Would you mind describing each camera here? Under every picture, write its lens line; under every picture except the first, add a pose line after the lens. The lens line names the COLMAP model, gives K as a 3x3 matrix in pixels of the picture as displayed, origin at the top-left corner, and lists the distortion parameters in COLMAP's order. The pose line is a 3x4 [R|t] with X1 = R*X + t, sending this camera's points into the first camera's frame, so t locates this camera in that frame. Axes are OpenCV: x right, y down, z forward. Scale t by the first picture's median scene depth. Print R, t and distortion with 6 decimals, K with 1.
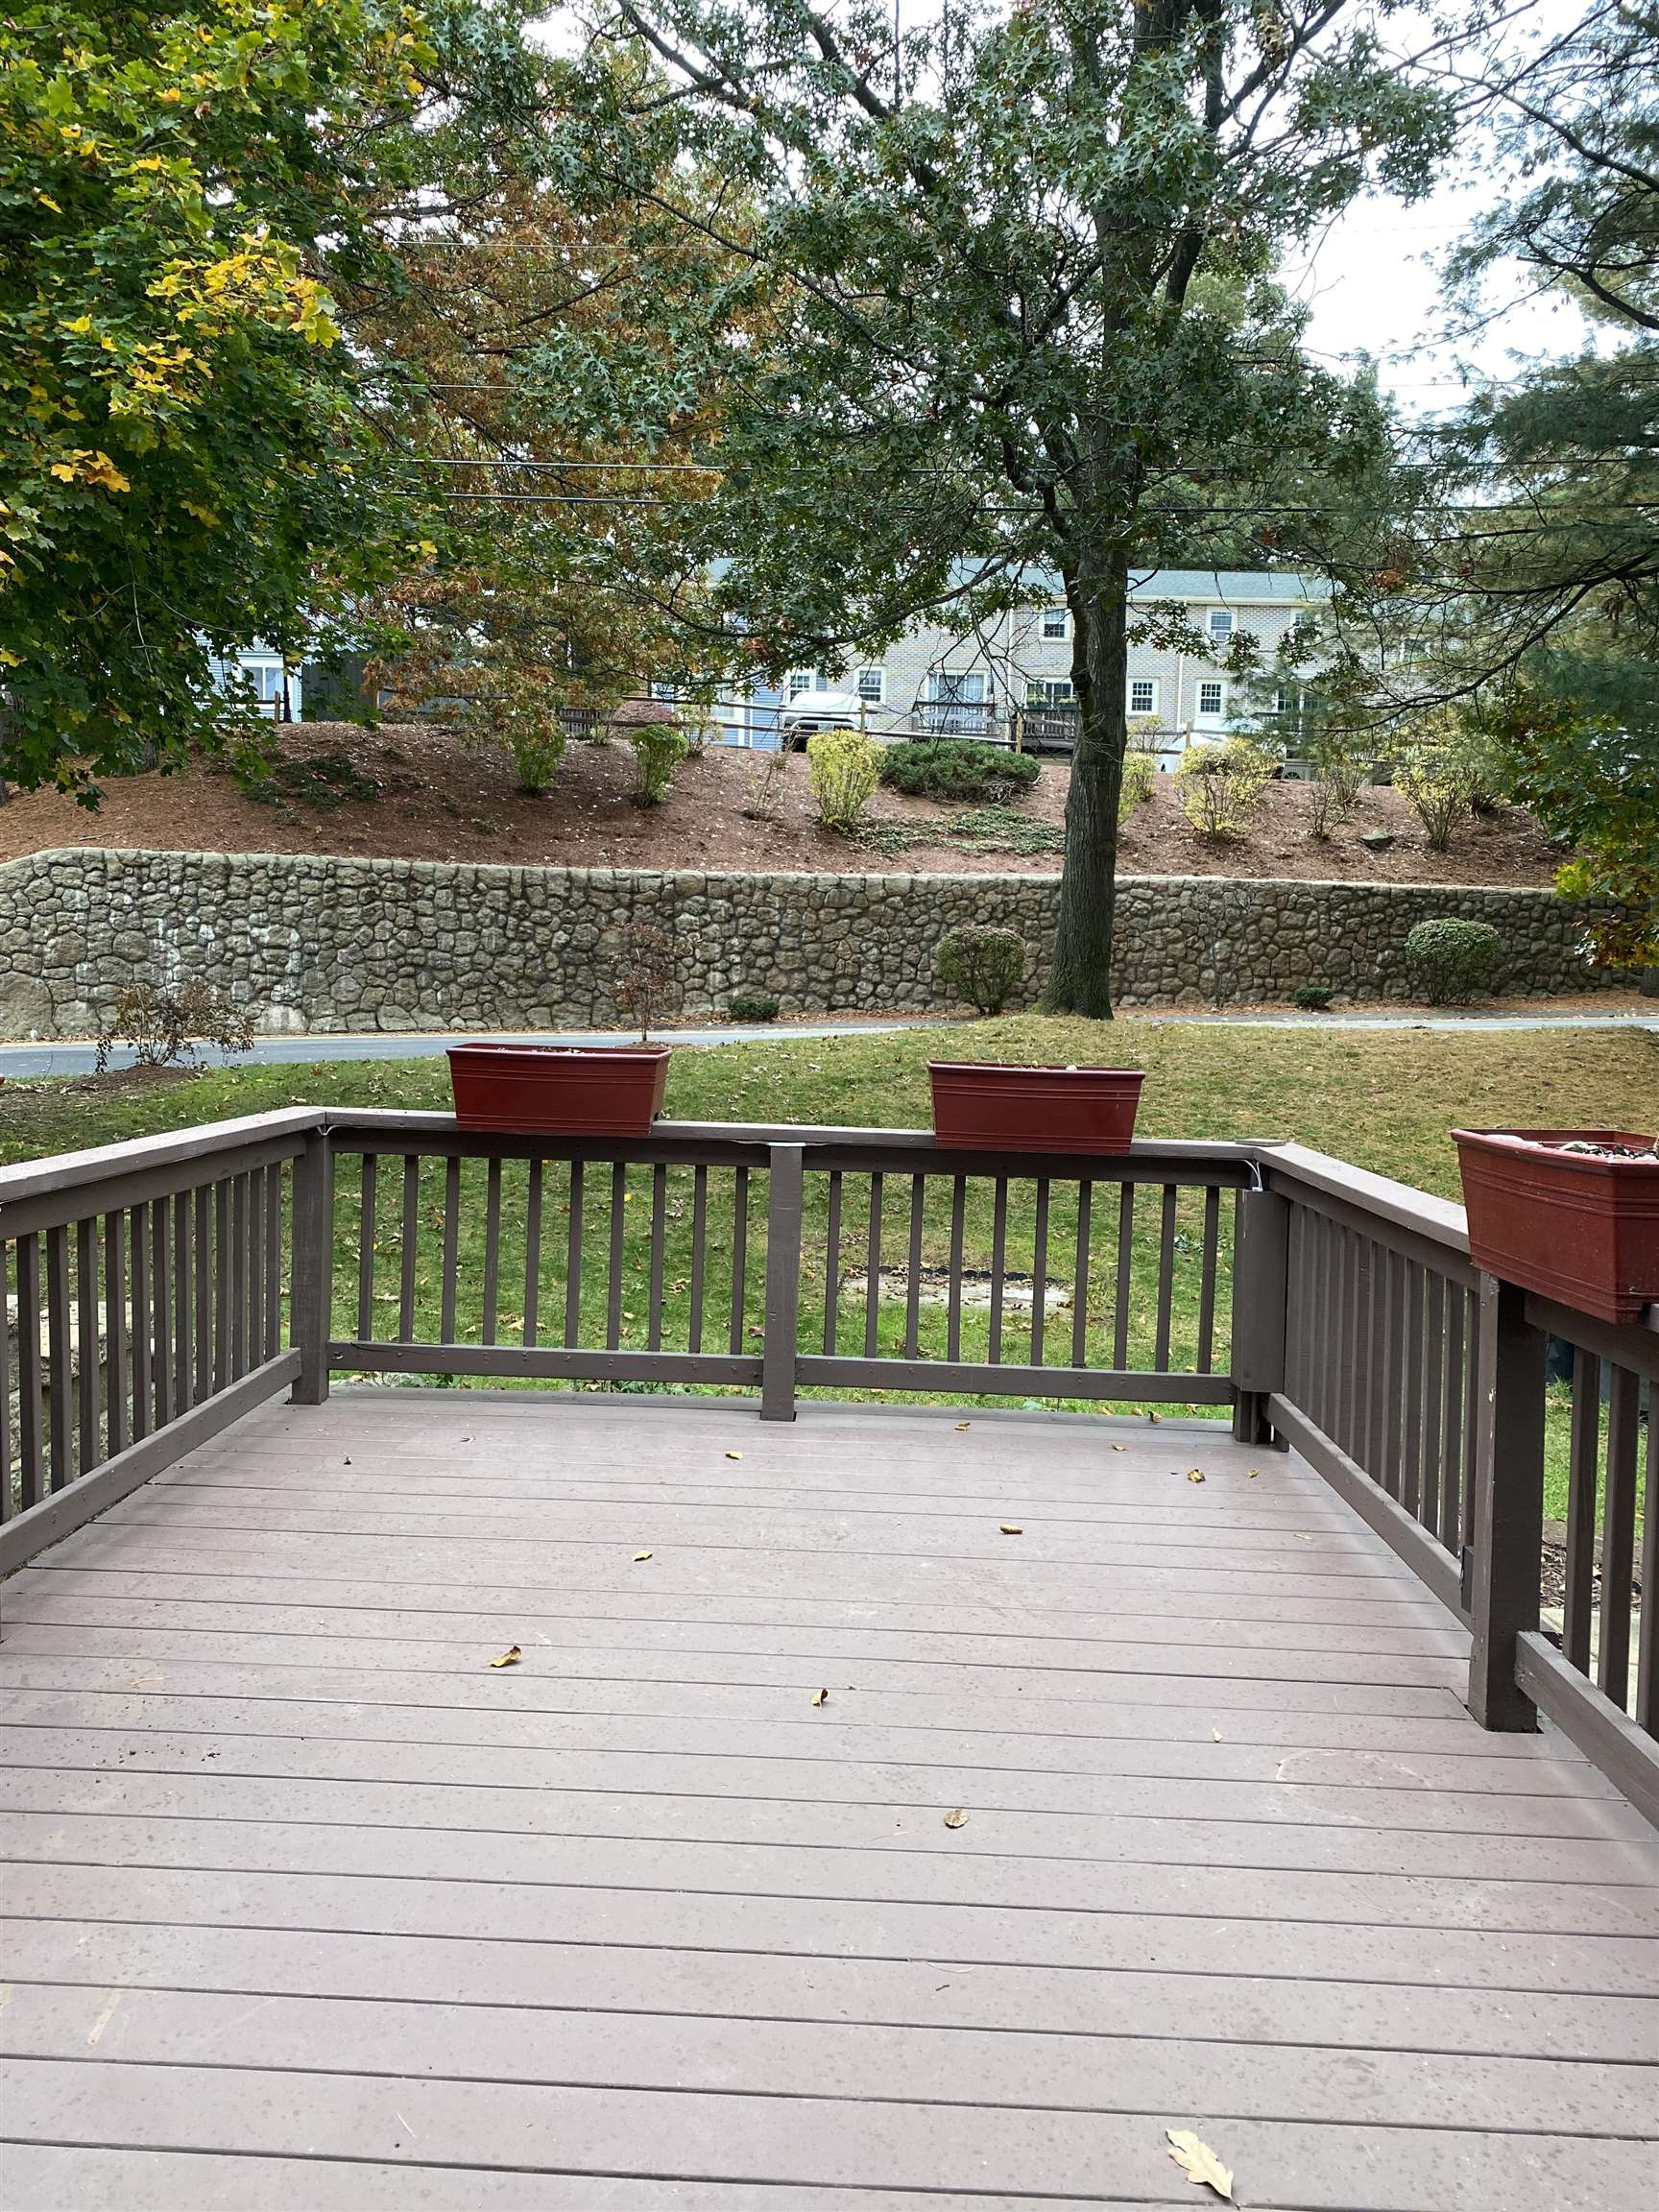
lens RADIAL K [[1688.3, 0, 831.5], [0, 1688.3, 1107.9], [0, 0, 1]] dist [0.108748, 0.000317]
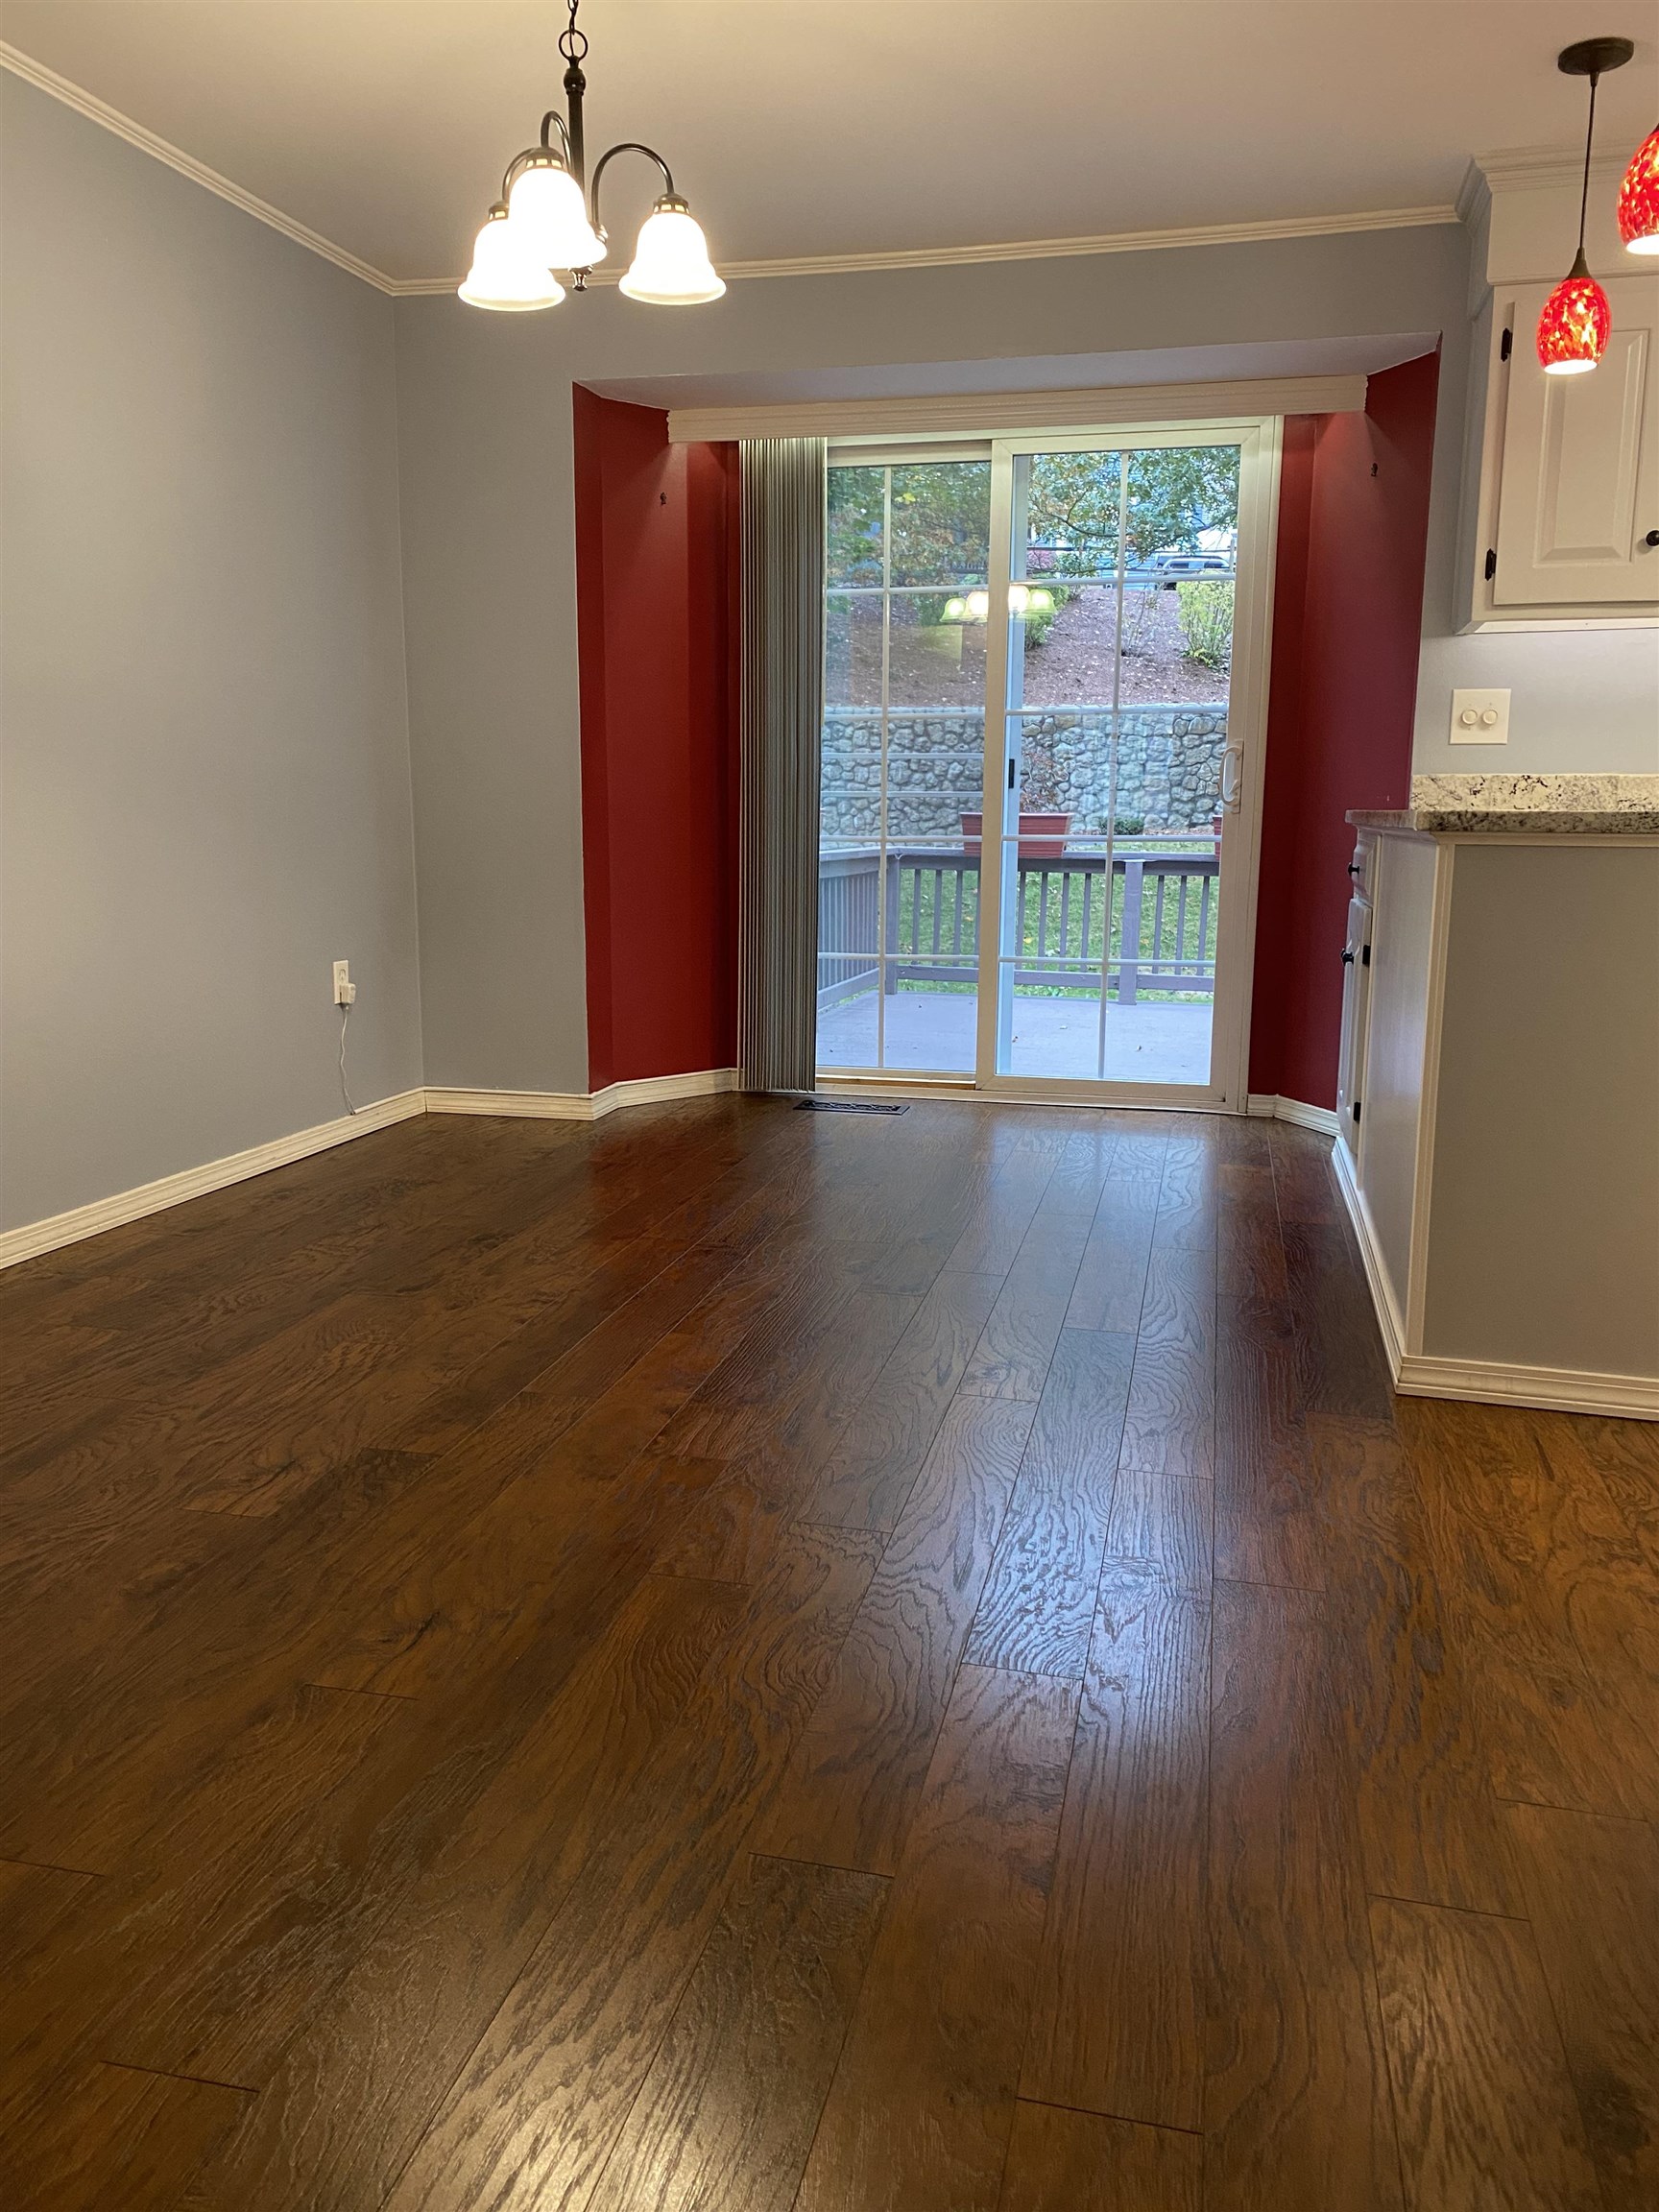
lens RADIAL K [[1688.3, 0, 821.1], [0, 1688.3, 1106.0], [0, 0, 1]] dist [0.108748, 0.000317]
pose [[0.975859, 0.020415, -0.217445, 0.009599], [-0.000030, 0.995634, 0.093340, 0.022433], [0.218401, -0.091080, 0.971599, -0.182253]]
